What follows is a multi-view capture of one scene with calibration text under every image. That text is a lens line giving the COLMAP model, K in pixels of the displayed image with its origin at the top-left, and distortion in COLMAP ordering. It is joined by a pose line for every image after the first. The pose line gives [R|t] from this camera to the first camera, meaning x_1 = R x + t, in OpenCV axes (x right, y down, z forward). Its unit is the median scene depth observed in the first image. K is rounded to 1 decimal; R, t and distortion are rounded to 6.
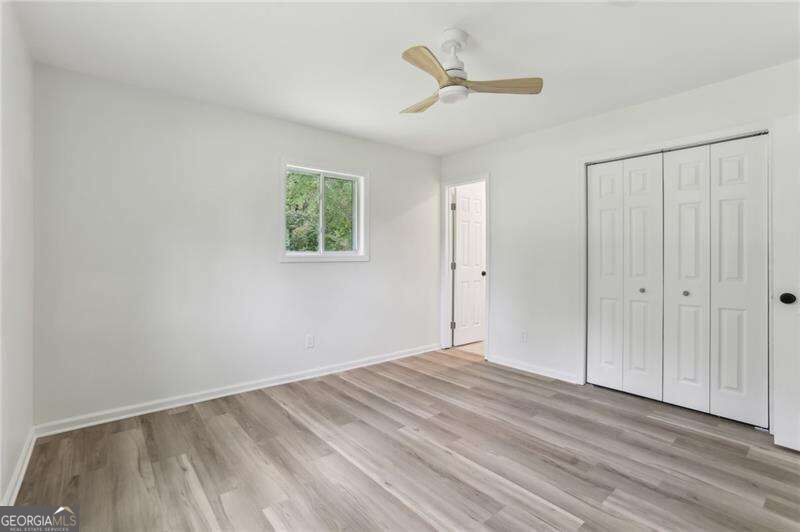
lens RADIAL K [[366.7, 0, 401.2], [0, 366.7, 259.8], [0, 0, 1]] dist [-0.027993, -0.000049]
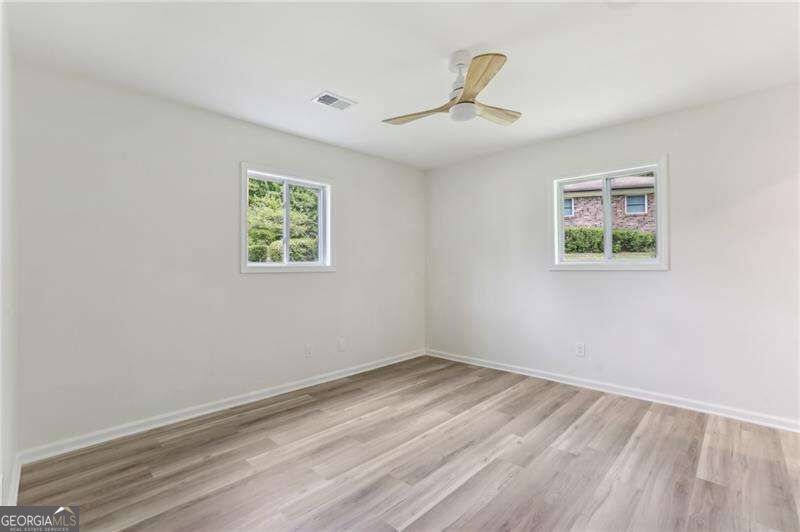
lens RADIAL K [[359.2, 0, 398.9], [0, 359.2, 250.9], [0, 0, 1]] dist [-0.002299, -0.000448]
pose [[0.111643, -0.052074, -0.992383, 0.935374], [0.006686, 0.998643, -0.051650, 0.002086], [0.993726, -0.000869, 0.111840, 0.543770]]
